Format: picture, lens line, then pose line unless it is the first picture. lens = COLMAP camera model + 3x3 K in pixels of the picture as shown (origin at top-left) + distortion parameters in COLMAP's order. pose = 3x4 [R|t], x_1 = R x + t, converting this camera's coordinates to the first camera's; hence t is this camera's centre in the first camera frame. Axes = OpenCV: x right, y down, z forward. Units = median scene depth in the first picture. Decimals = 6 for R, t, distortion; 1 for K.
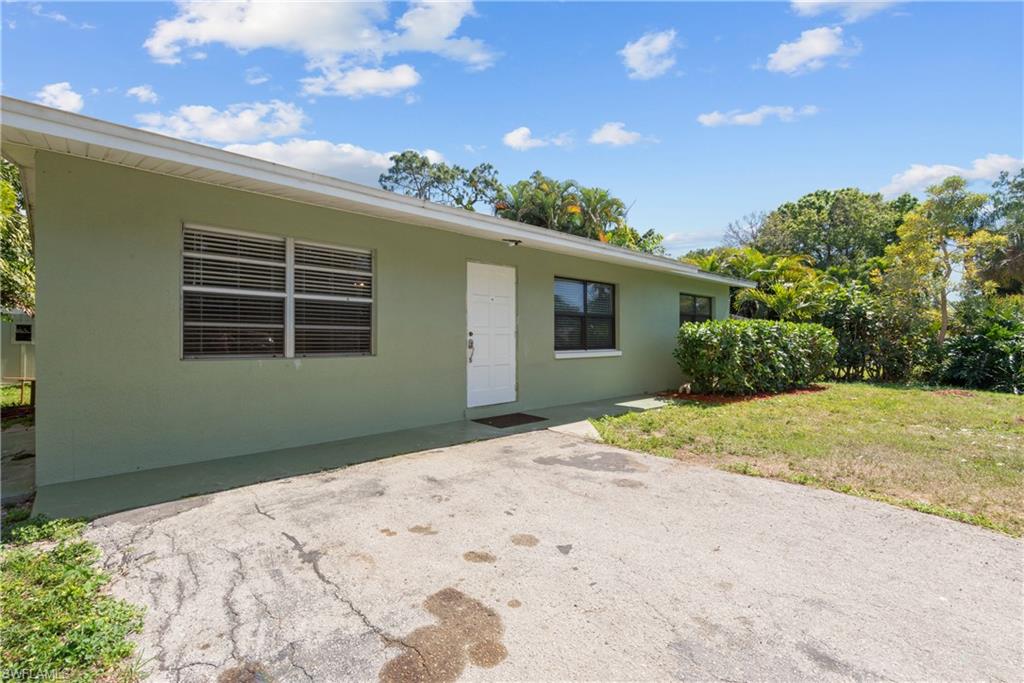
lens RADIAL K [[464.4, 0, 495.8], [0, 464.4, 341.0], [0, 0, 1]] dist [0.029014, -0.013942]
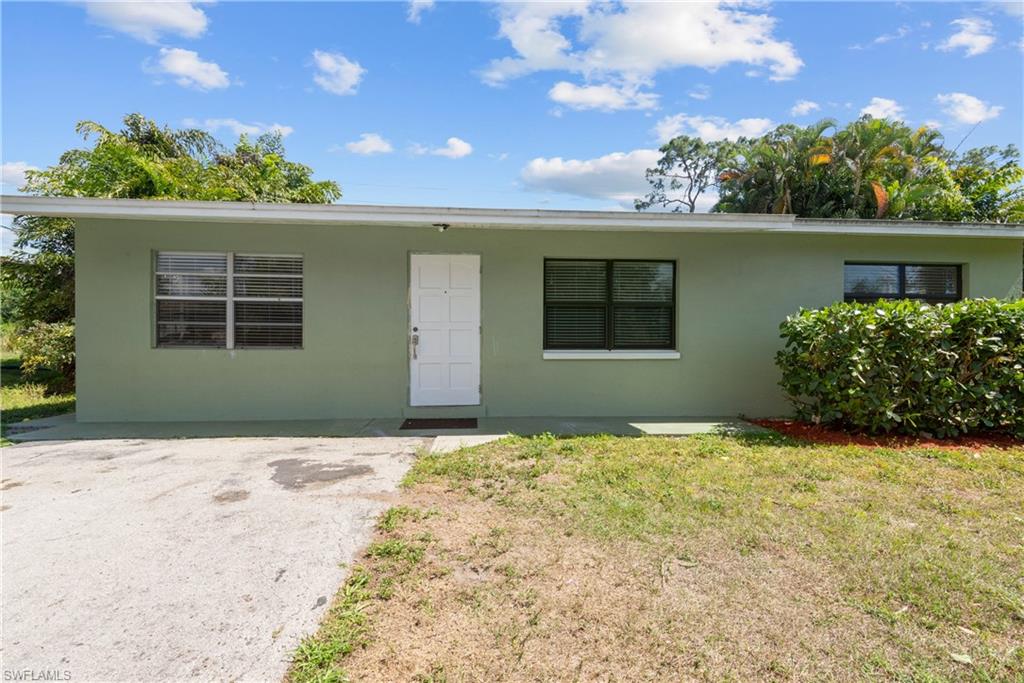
lens RADIAL K [[464.4, 0, 495.8], [0, 464.4, 341.0], [0, 0, 1]] dist [0.029014, -0.013942]
pose [[0.782631, 0.003015, -0.622478, 0.788735], [-0.006445, 0.999974, -0.003259, 0.012676], [0.622452, 0.006562, 0.782630, 0.412399]]
